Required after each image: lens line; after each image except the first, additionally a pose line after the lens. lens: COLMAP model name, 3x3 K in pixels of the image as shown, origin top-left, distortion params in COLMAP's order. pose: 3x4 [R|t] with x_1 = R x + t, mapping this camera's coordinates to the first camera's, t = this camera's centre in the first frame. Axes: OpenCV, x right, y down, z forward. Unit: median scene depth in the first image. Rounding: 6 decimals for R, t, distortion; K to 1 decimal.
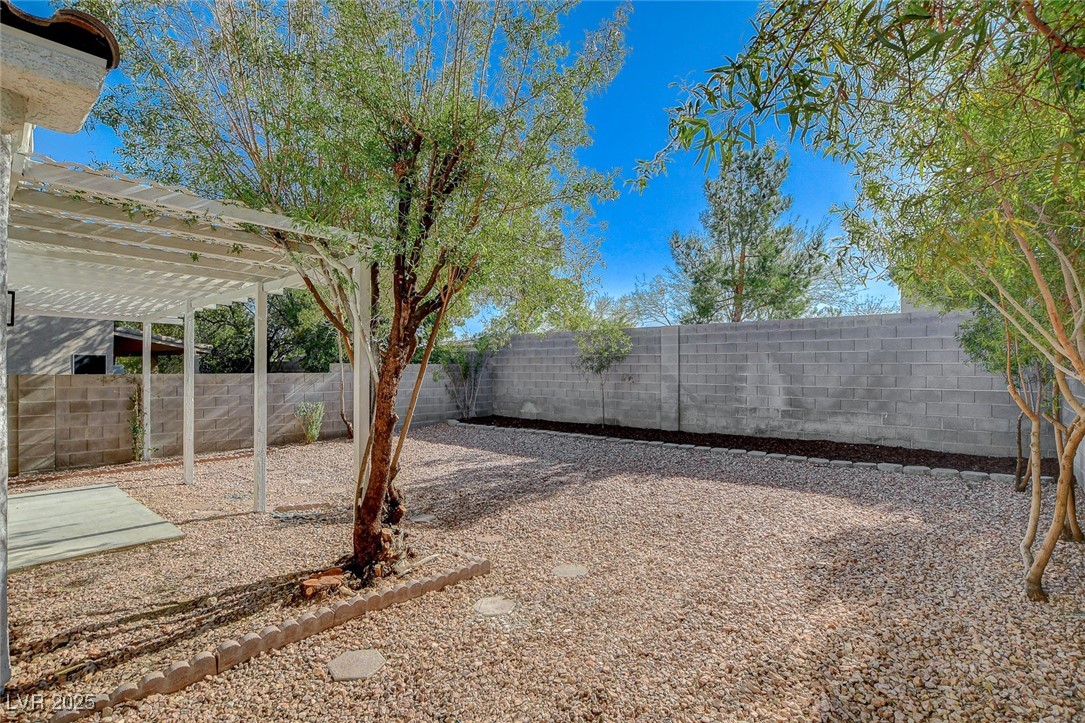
lens RADIAL K [[532.3, 0, 546.6], [0, 532.3, 364.9], [0, 0, 1]] dist [-0.001953, -0.000073]
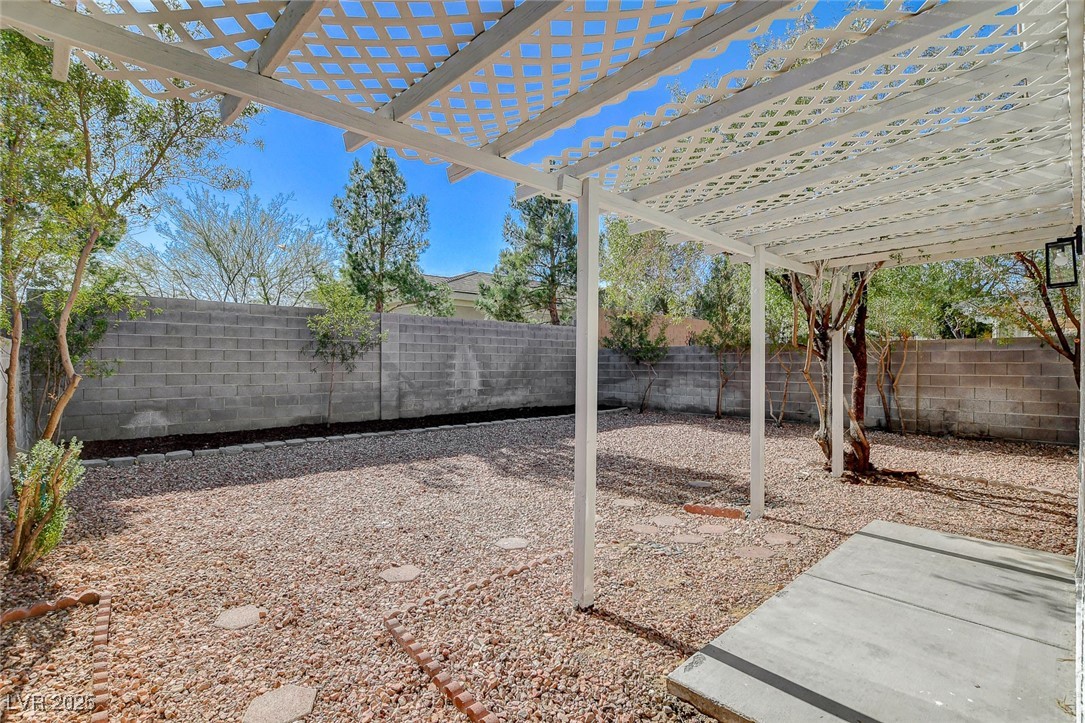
lens RADIAL K [[513.2, 0, 545.8], [0, 513.2, 360.9], [0, 0, 1]] dist [-0.001228, 0.000019]
pose [[0.136640, -0.001803, 0.990619, -0.741816], [-0.014867, 0.999882, 0.003870, 0.007569], [-0.990509, -0.015256, 0.136597, 0.641544]]
